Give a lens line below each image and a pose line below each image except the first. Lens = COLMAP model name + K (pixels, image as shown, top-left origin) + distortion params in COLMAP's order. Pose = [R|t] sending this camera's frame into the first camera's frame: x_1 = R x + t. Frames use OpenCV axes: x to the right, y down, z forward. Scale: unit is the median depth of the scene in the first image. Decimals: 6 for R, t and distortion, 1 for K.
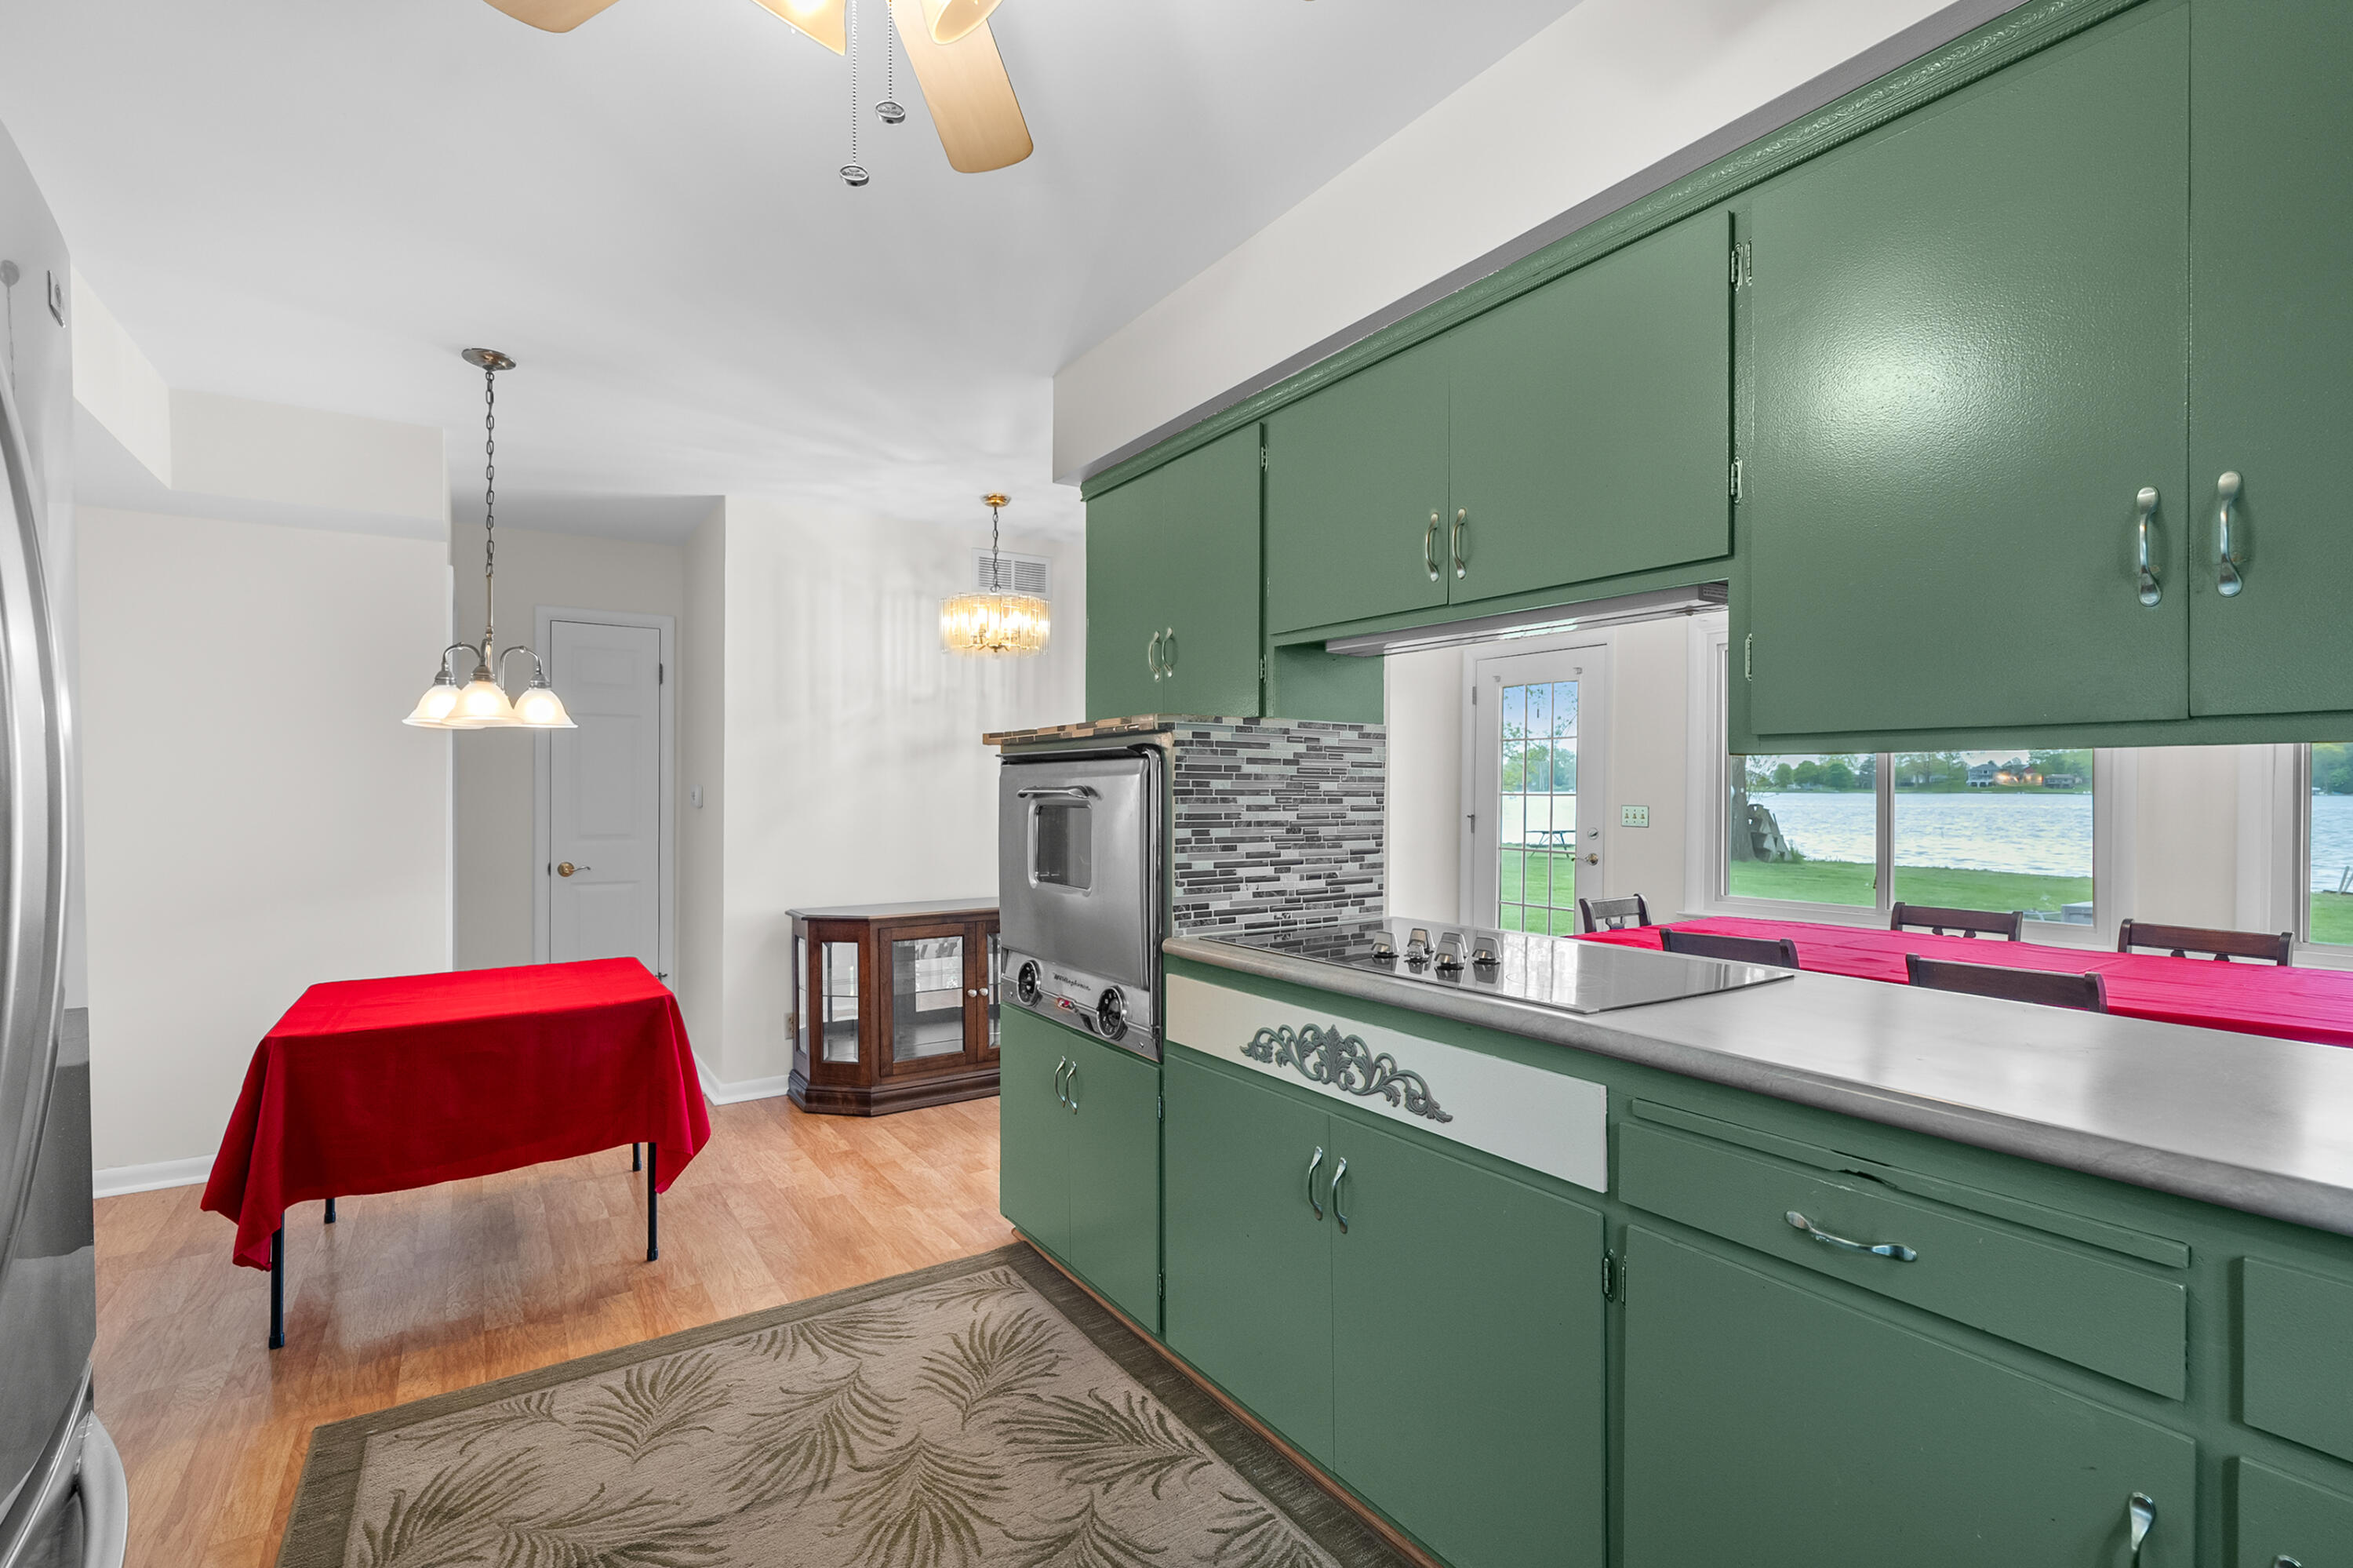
lens RADIAL K [[1067.0, 0, 1157.7], [0, 1067.0, 788.6], [0, 0, 1]] dist [-0.005366, 0.000948]
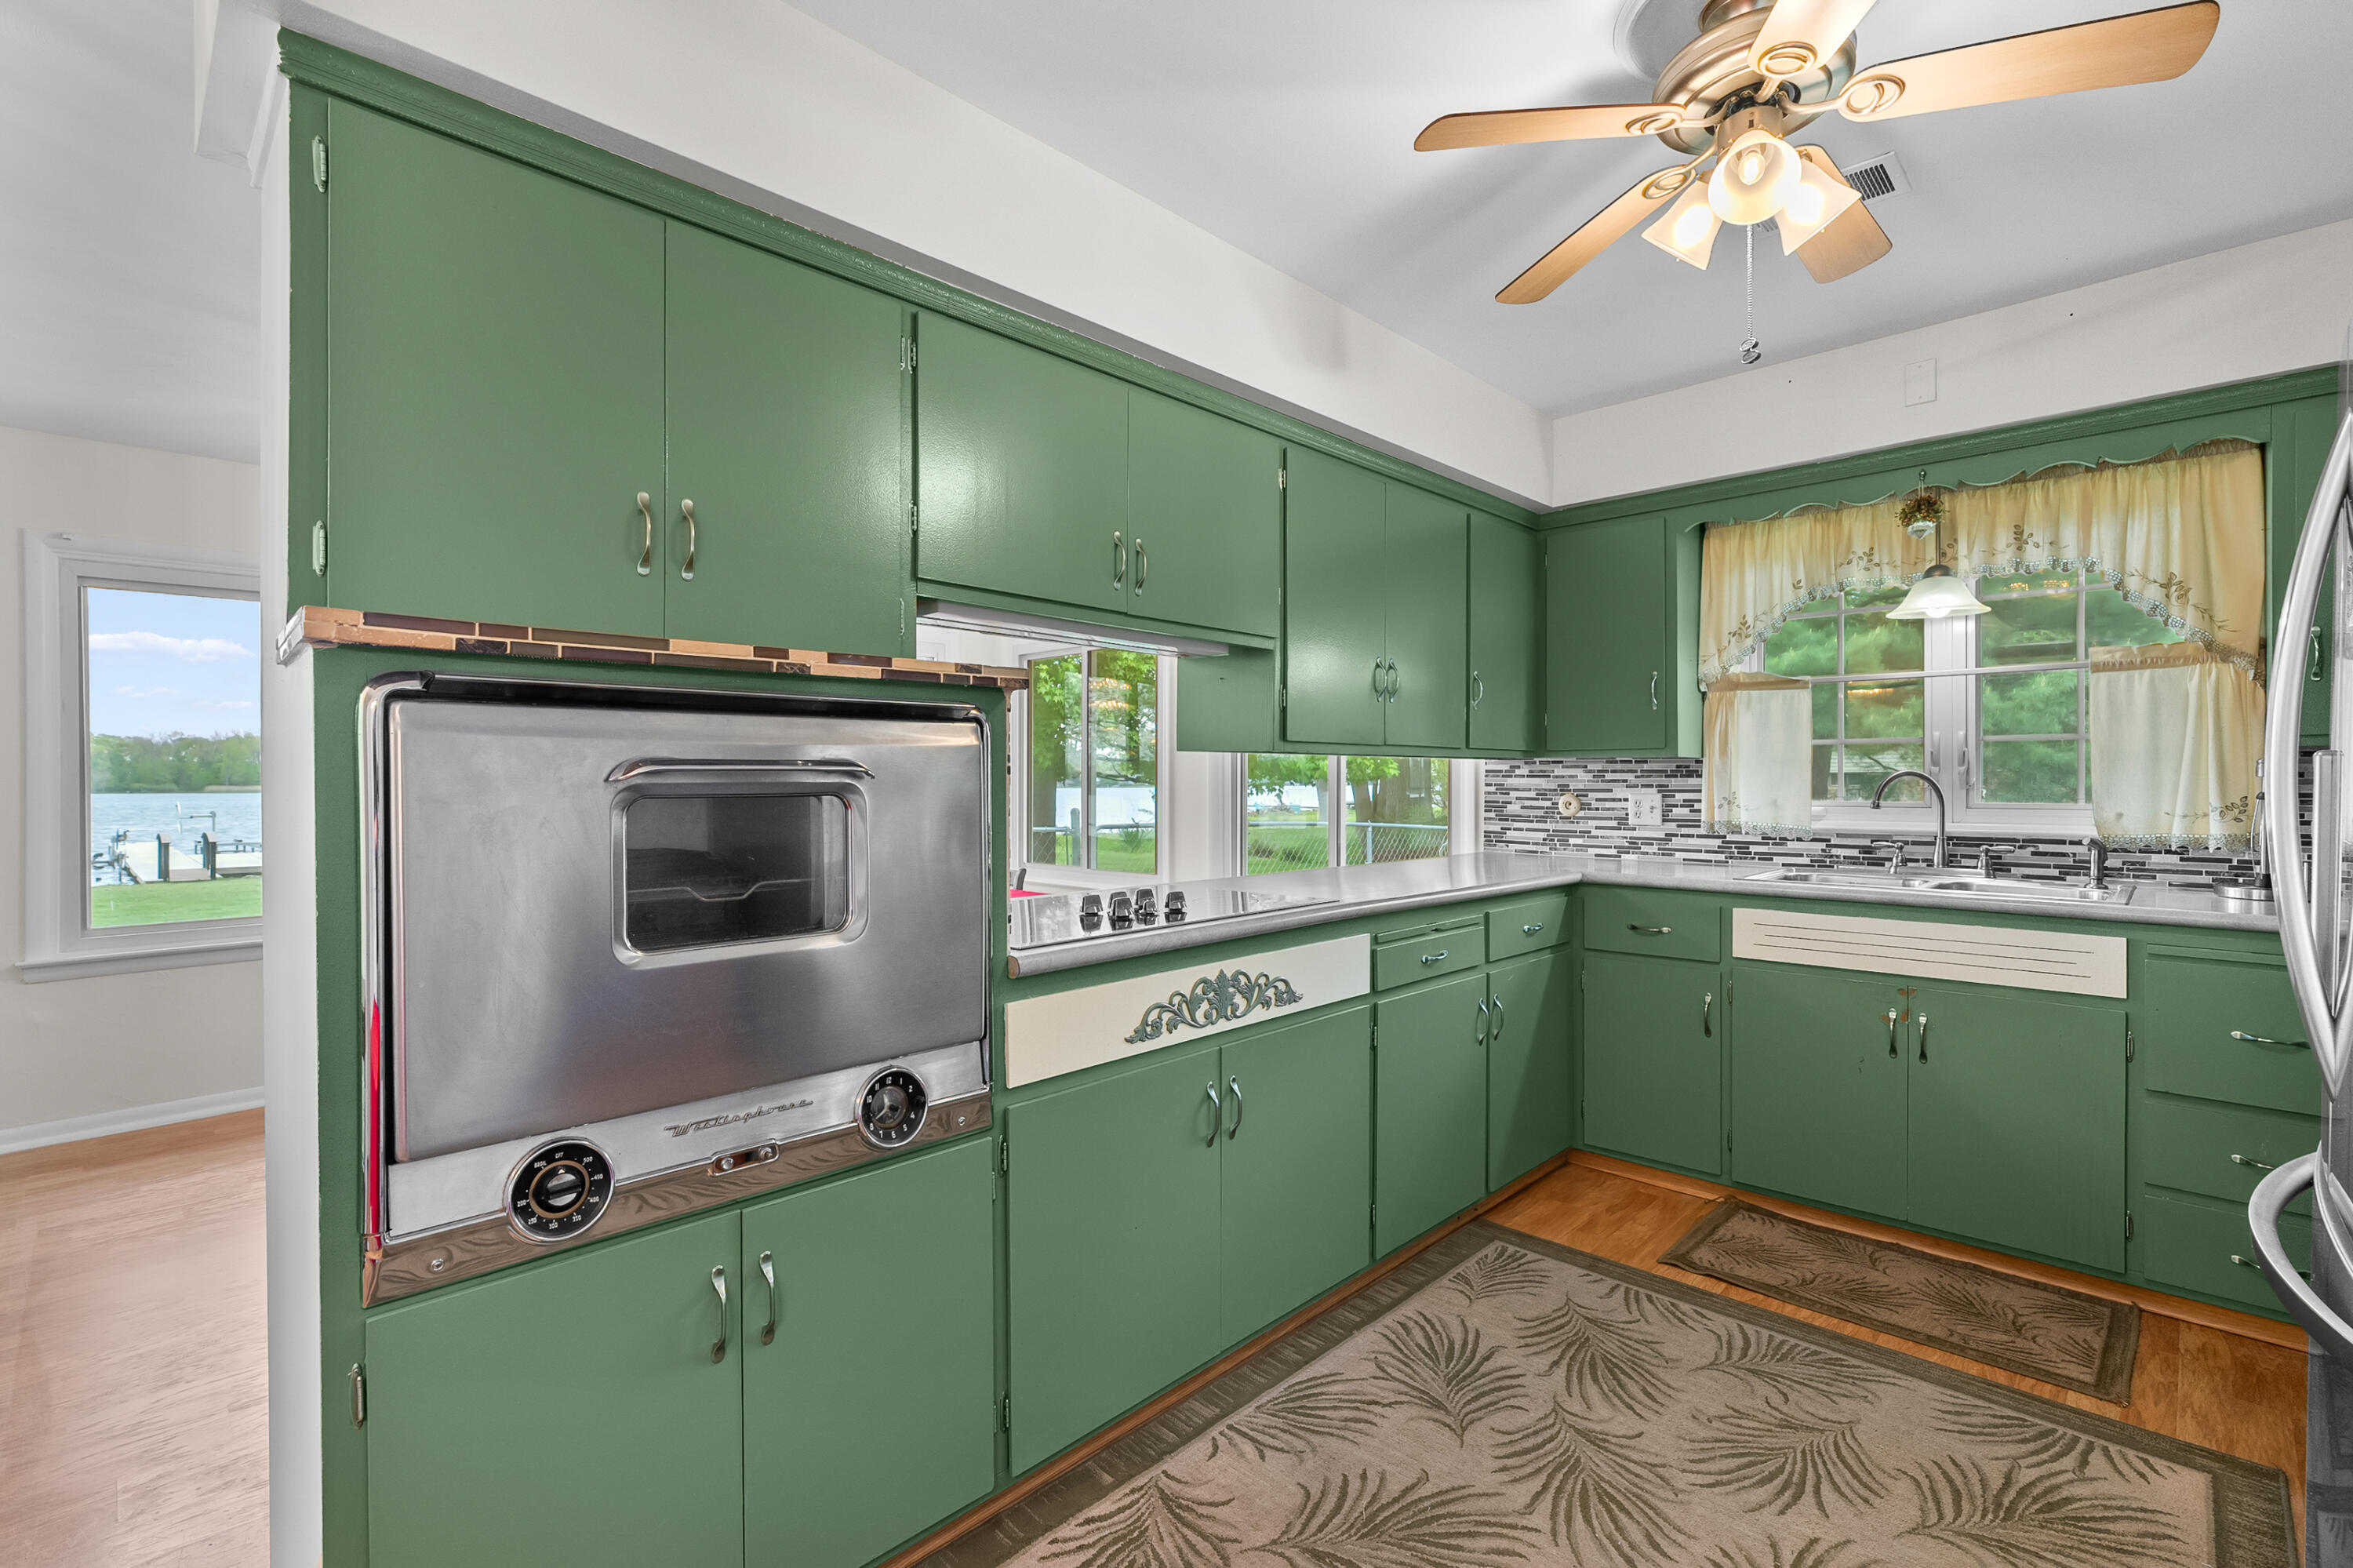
lens RADIAL K [[1067.0, 0, 1167.5], [0, 1067.0, 784.7], [0, 0, 1]] dist [-0.005366, 0.000948]
pose [[-0.228197, -0.000194, 0.973615, -0.933970], [0.004338, 0.999990, 0.001216, 0.016297], [-0.973605, 0.004501, -0.228193, 1.284740]]
